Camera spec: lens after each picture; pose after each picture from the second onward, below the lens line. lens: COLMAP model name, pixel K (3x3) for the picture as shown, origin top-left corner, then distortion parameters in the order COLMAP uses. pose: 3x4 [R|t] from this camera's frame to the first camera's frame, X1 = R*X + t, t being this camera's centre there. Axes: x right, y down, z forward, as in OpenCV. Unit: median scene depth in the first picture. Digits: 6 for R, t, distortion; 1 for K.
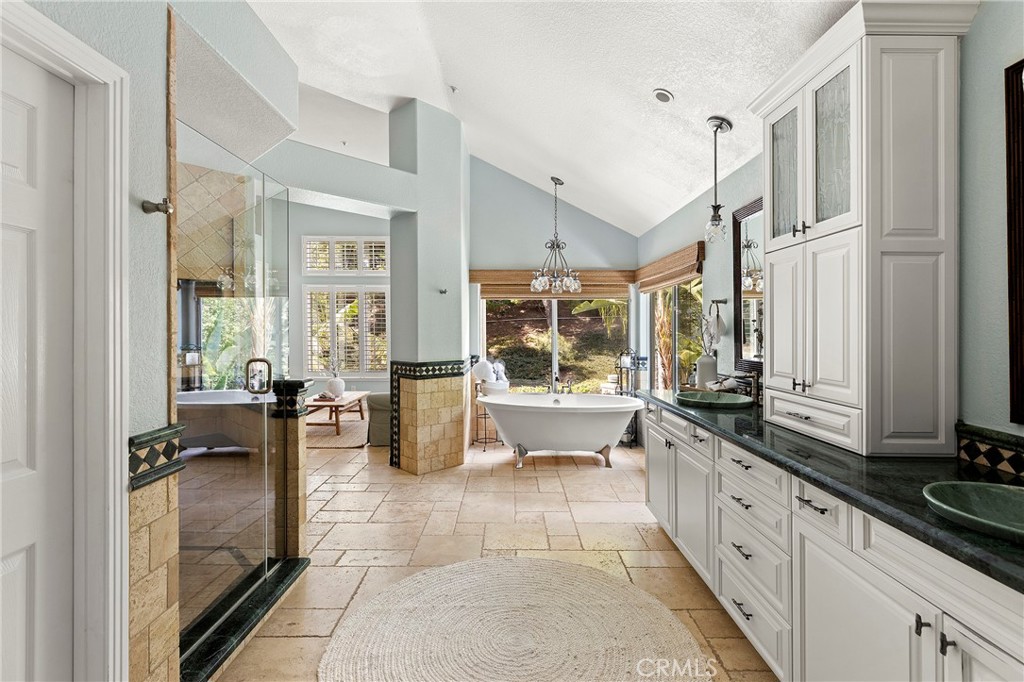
lens RADIAL K [[479.6, 0, 514.1], [0, 479.6, 336.1], [0, 0, 1]] dist [0.005186, -0.000094]
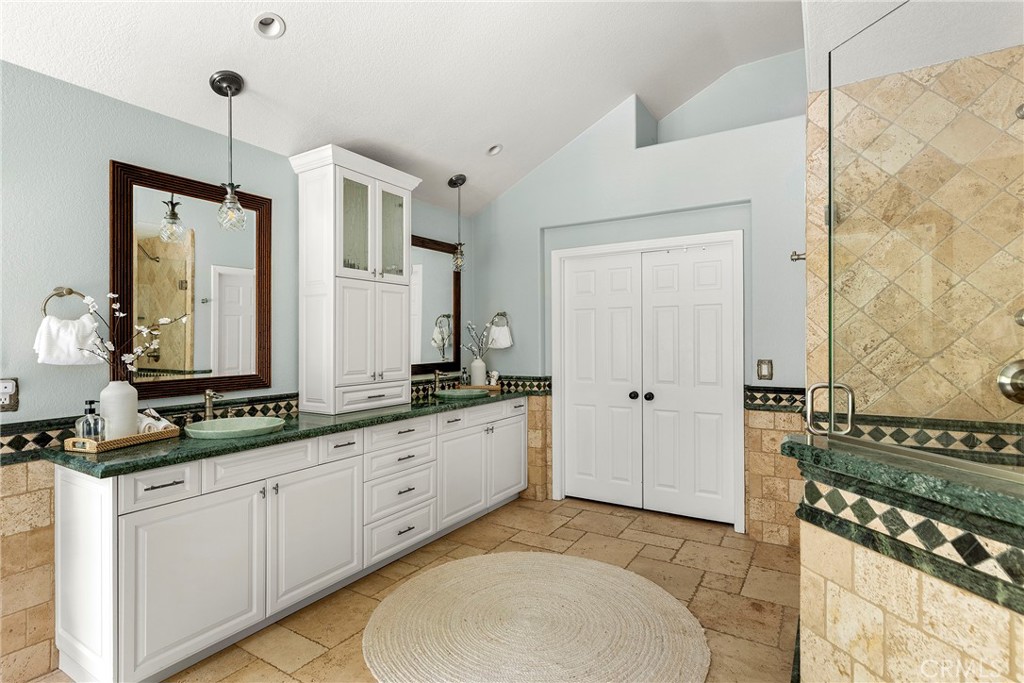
lens RADIAL K [[527.0, 0, 511.4], [0, 527.0, 340.4], [0, 0, 1]] dist [-0.002517, -0.000424]
pose [[-0.842869, -0.001670, 0.538116, -0.651820], [-0.001489, 0.999999, 0.000771, -0.011345], [-0.538117, -0.000152, -0.842870, 2.158332]]
